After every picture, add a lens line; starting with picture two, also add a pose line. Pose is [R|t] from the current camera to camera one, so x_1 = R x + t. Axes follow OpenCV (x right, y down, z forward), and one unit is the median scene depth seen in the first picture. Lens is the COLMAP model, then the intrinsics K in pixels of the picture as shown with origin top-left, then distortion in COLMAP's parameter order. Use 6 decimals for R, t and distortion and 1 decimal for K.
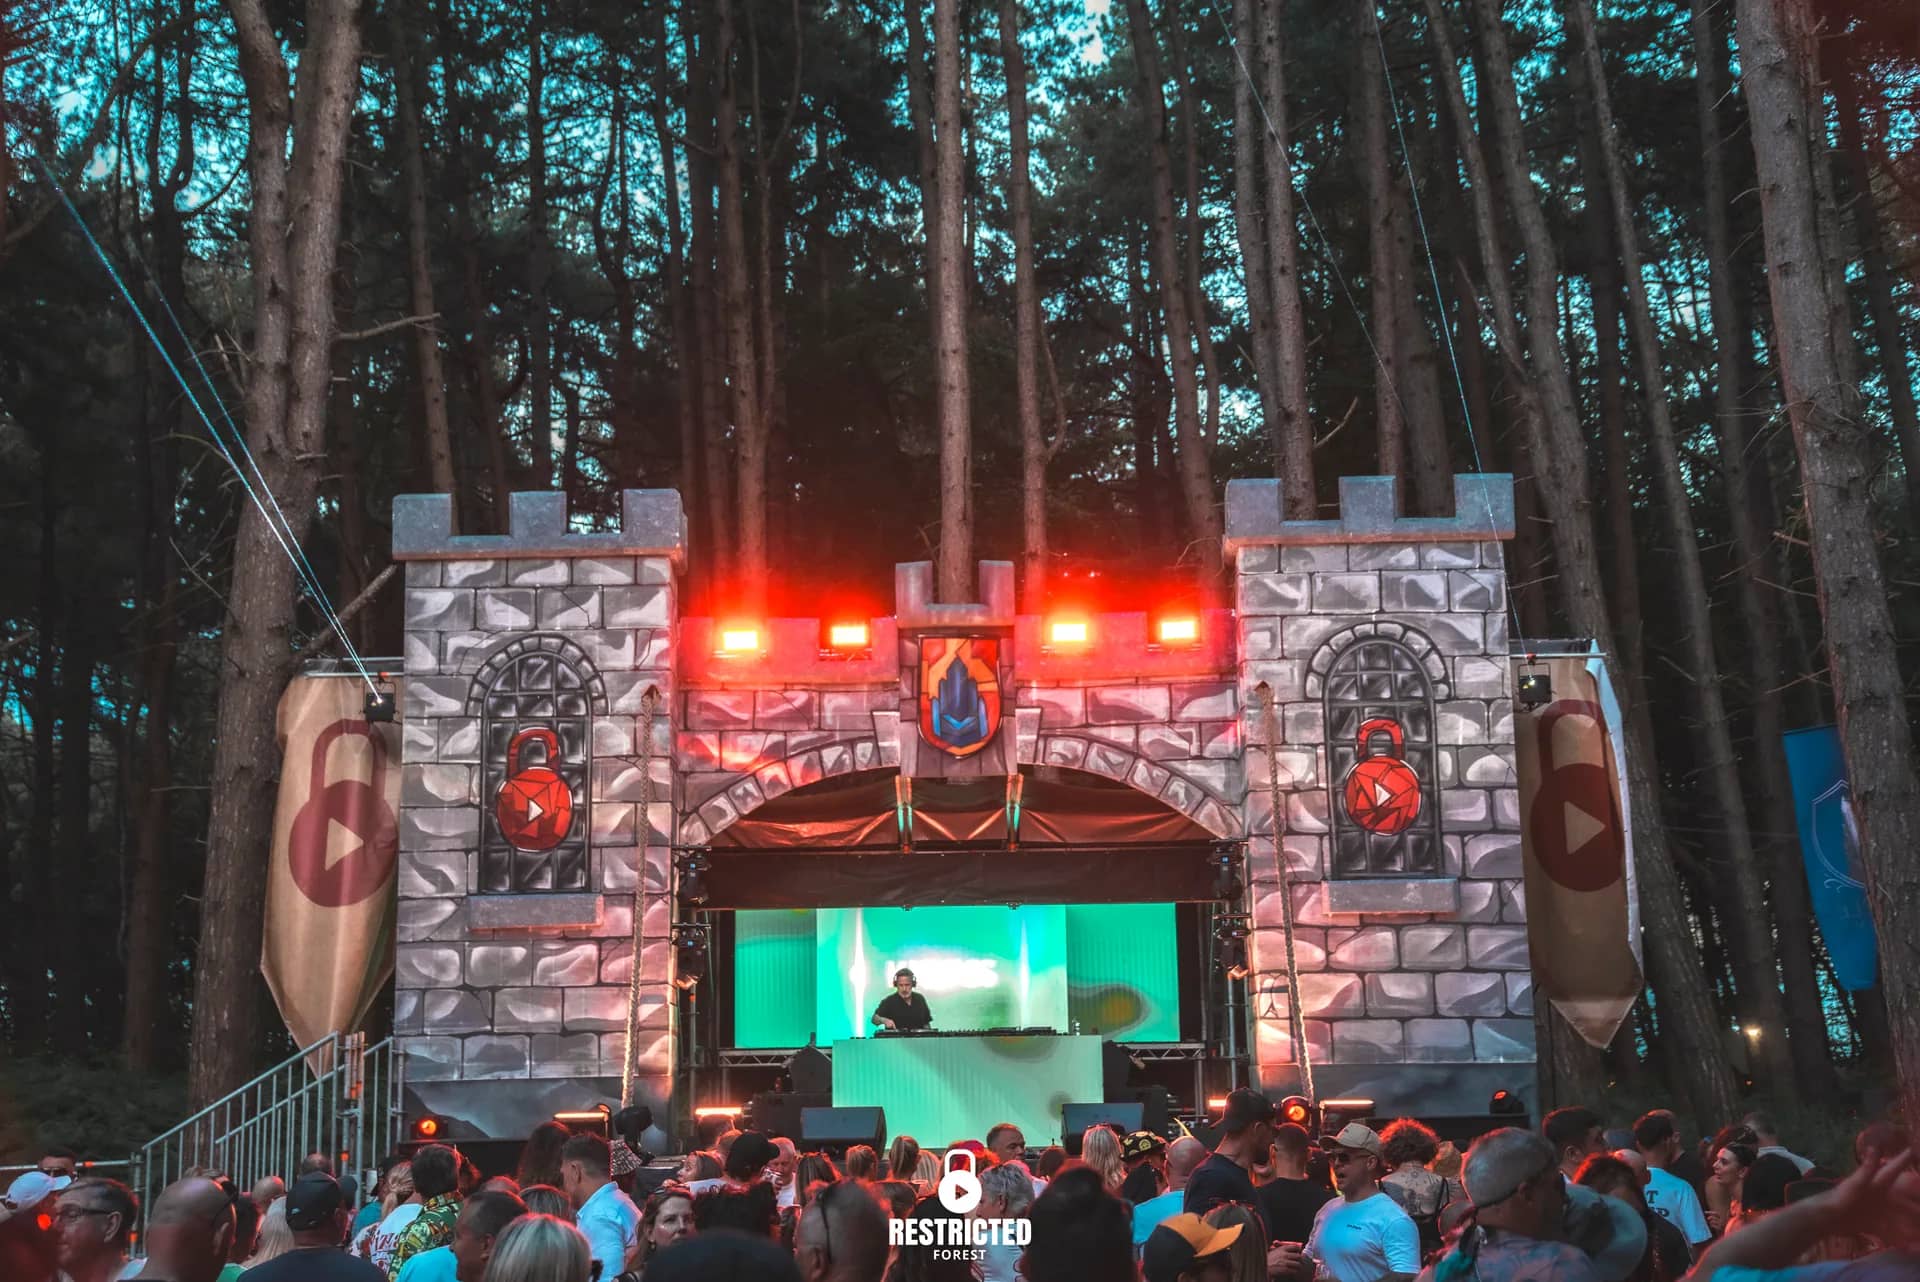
lens RADIAL K [[2568.0, 0, 956.1], [0, 2568.0, 644.2], [0, 0, 1]] dist [0.202130, 0.000000]
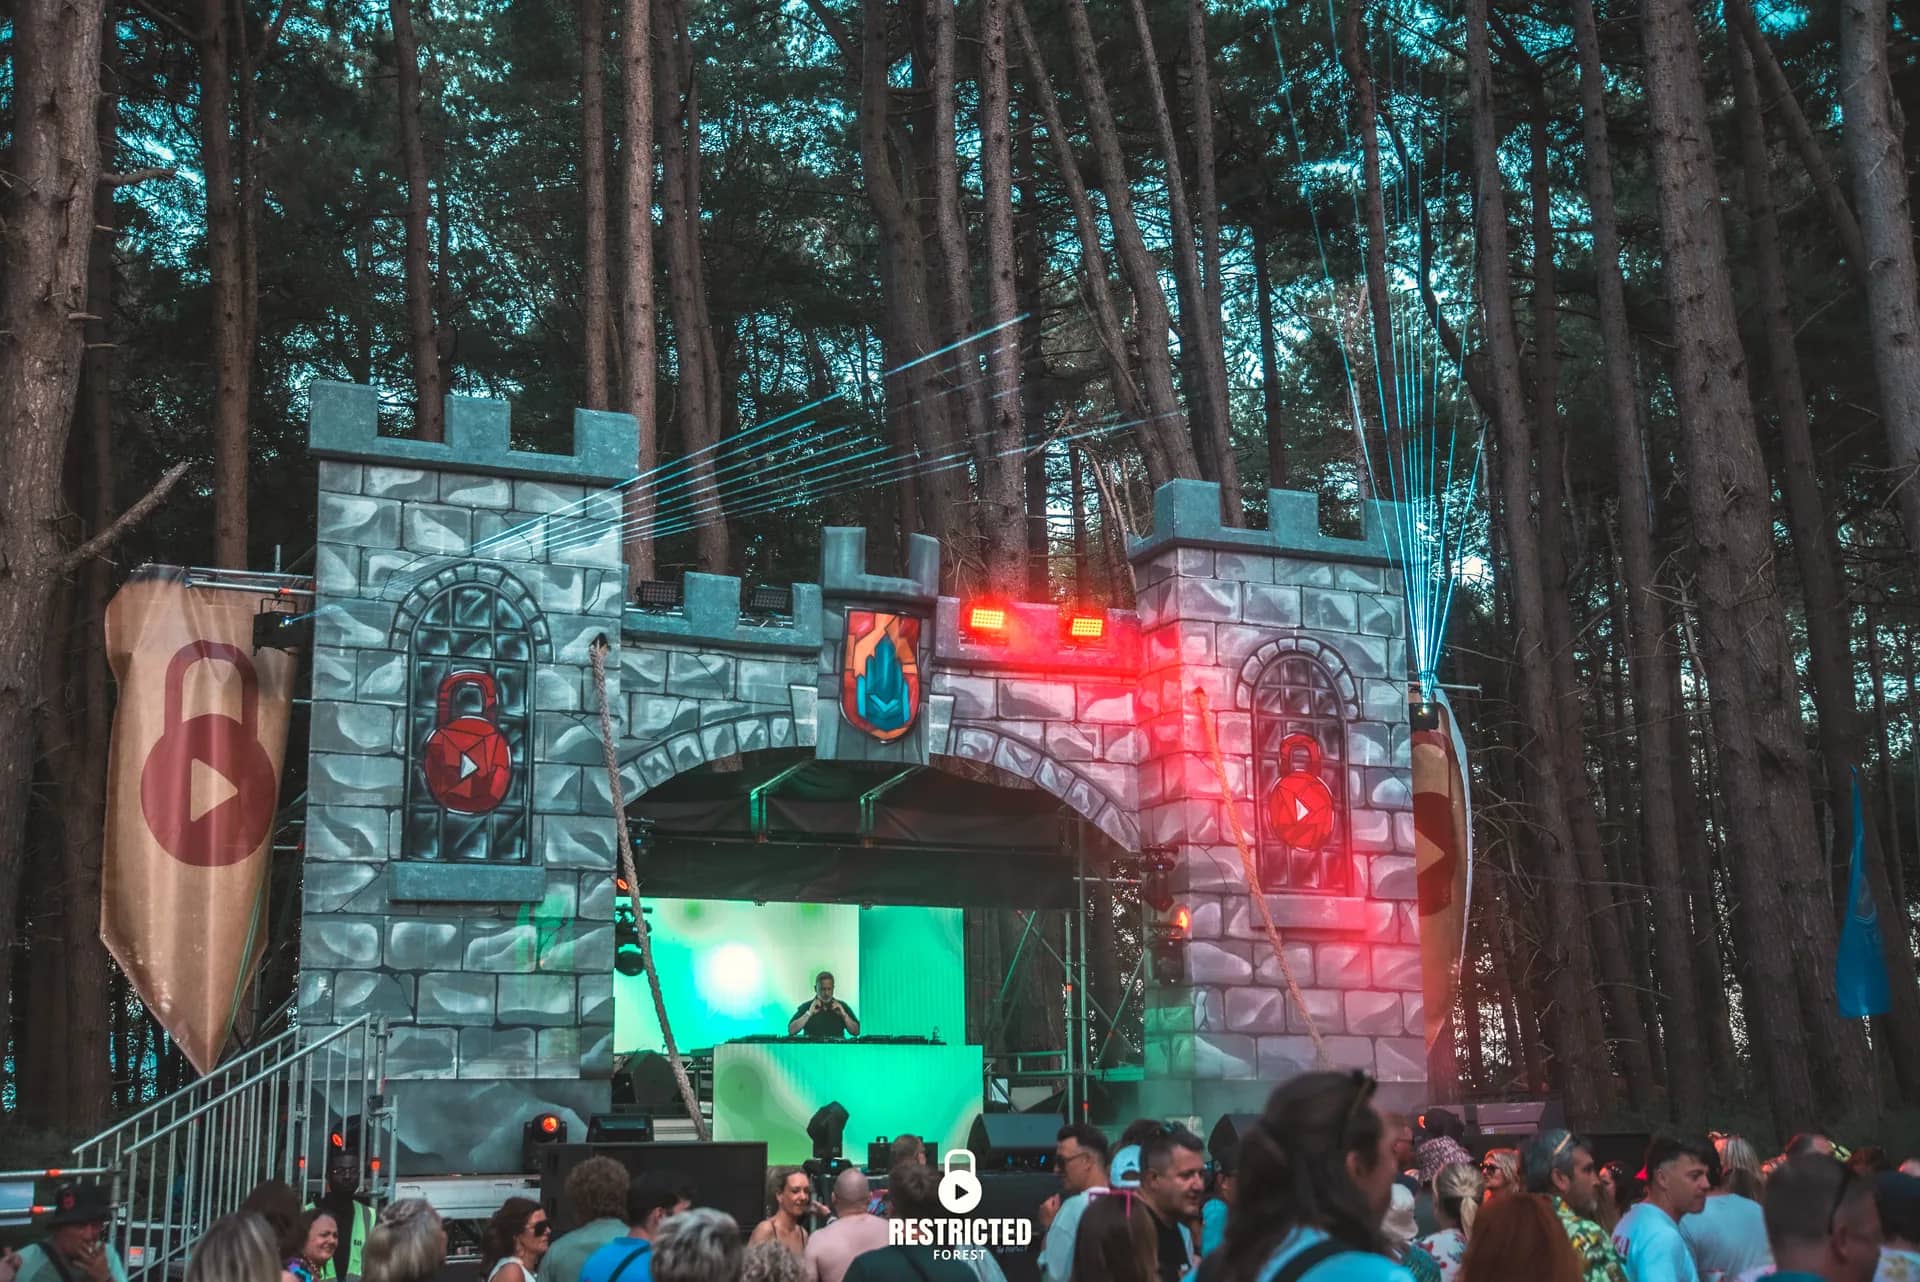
lens RADIAL K [[2568.0, 0, 951.2], [0, 2568.0, 650.5], [0, 0, 1]] dist [0.202130, 0.000000]
pose [[0.903438, 0.089070, 0.419363, -0.376446], [-0.083951, 0.995997, -0.030686, 0.038392], [-0.420418, -0.007483, 0.907300, 0.152737]]
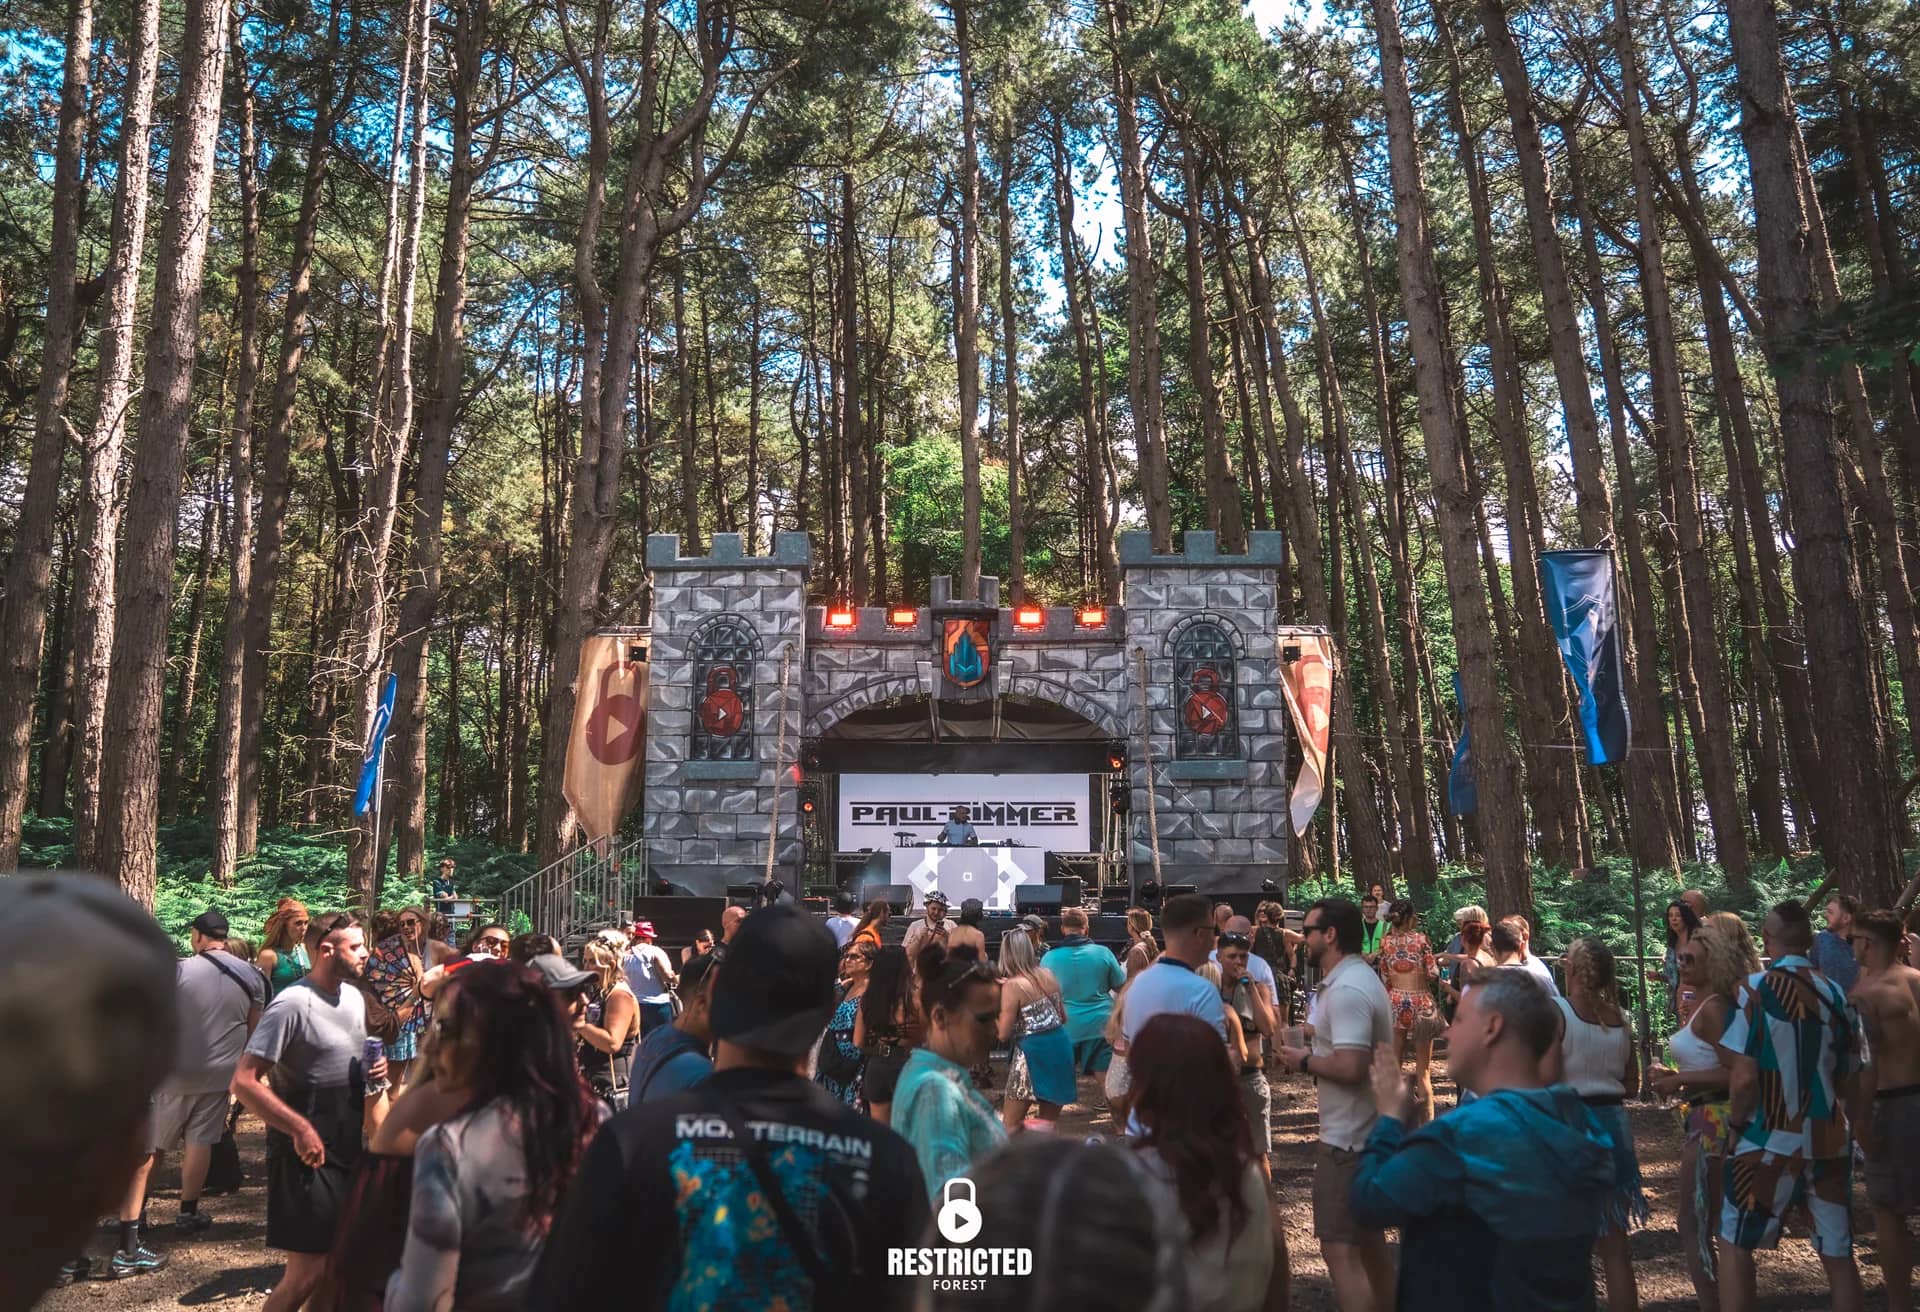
lens RADIAL K [[1353.9, 0, 976.8], [0, 1353.9, 648.8], [0, 0, 1]] dist [-0.079098, -0.000676]
pose [[0.999859, 0.015139, -0.007199, 0.015538], [-0.015118, 0.999881, 0.002996, 0.014801], [0.007243, -0.002887, 0.999970, 0.083398]]
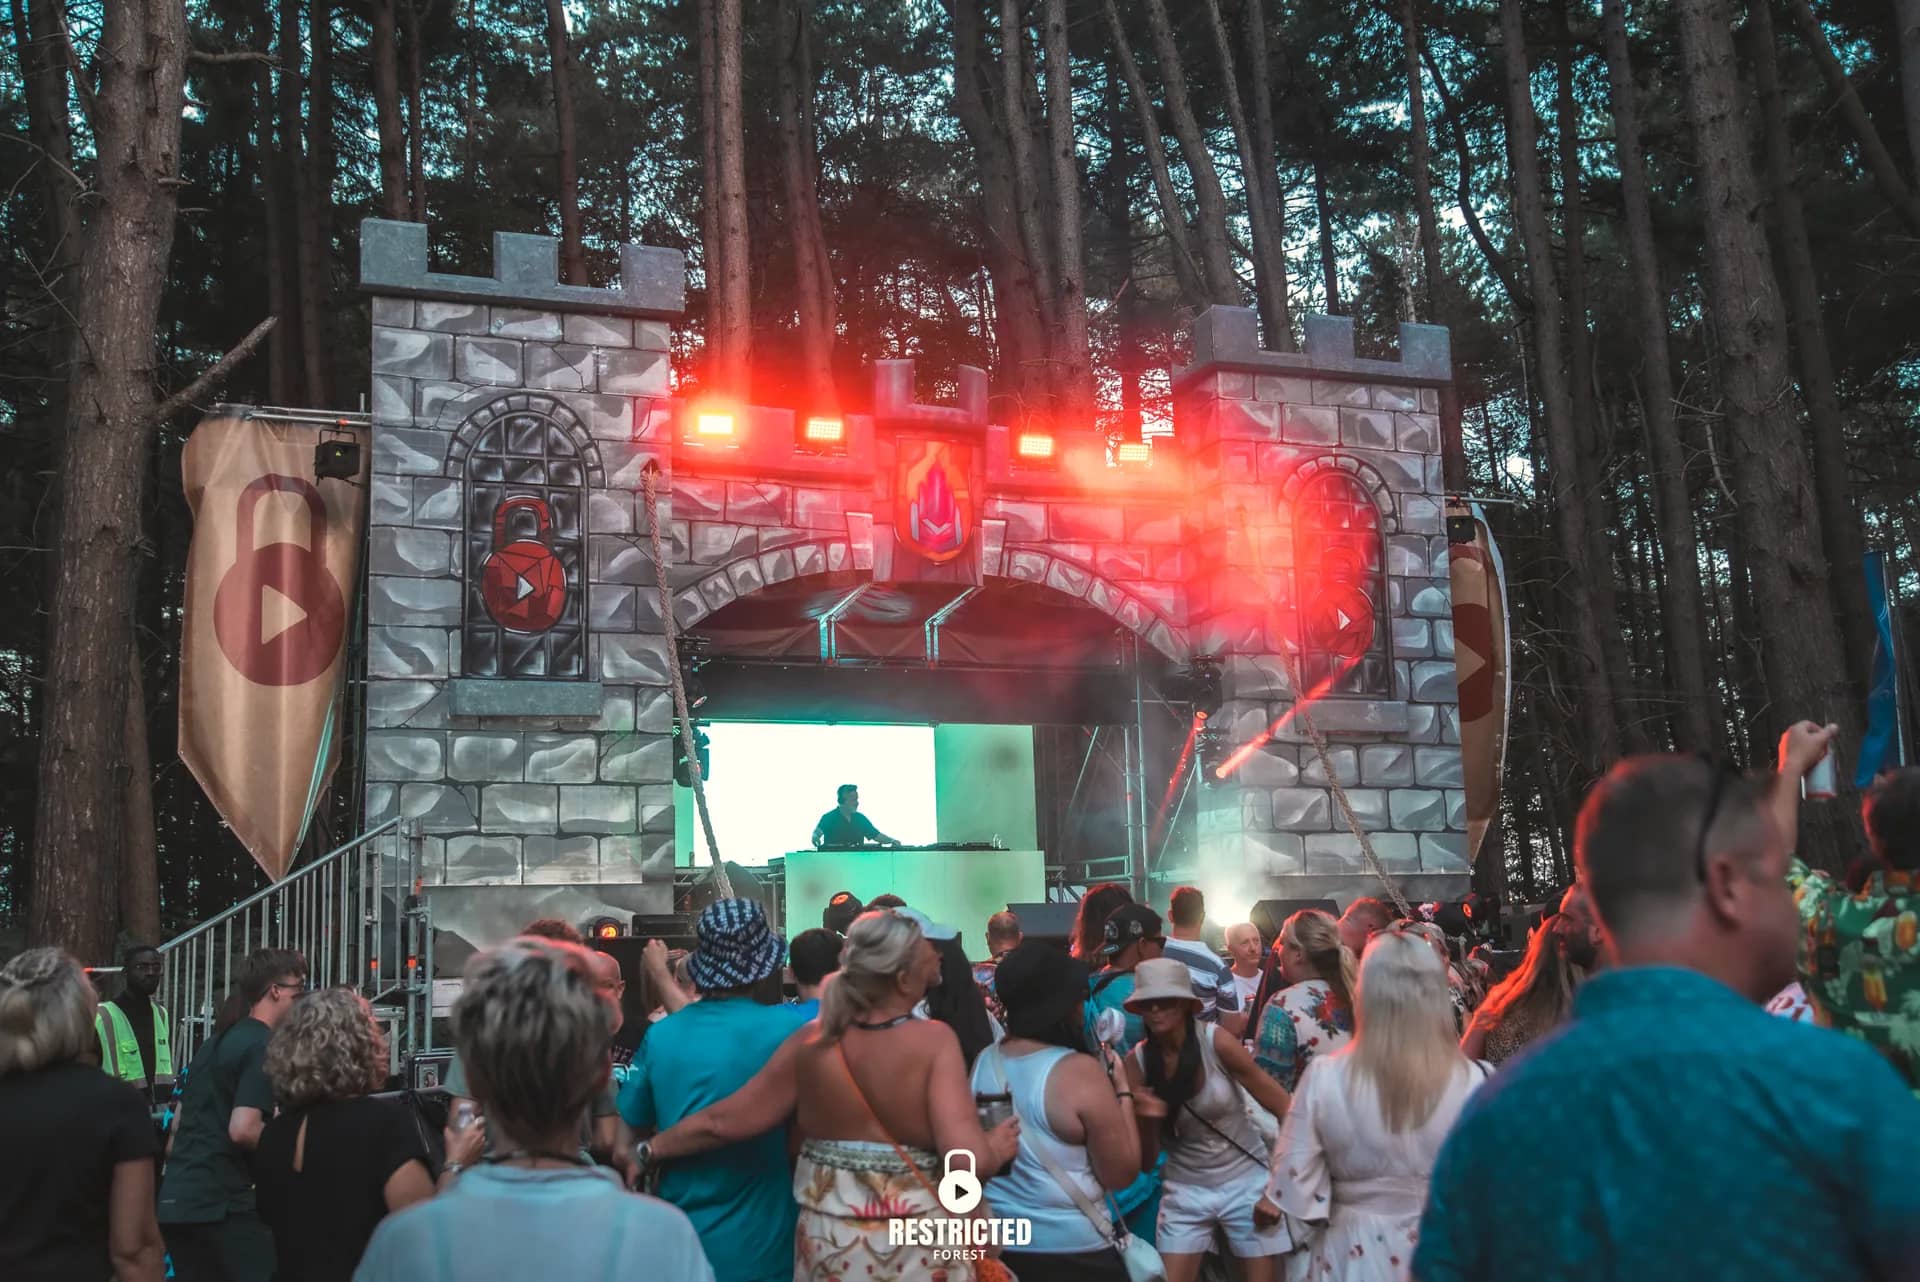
lens RADIAL K [[2057.3, 0, 960.0], [0, 2057.3, 632.3], [0, 0, 1]] dist [0.097701, 0.000000]
pose [[0.931158, 0.049322, 0.361263, -0.276204], [-0.054216, 0.998523, 0.003417, 0.068193], [-0.360561, -0.022768, 0.932458, 0.277810]]
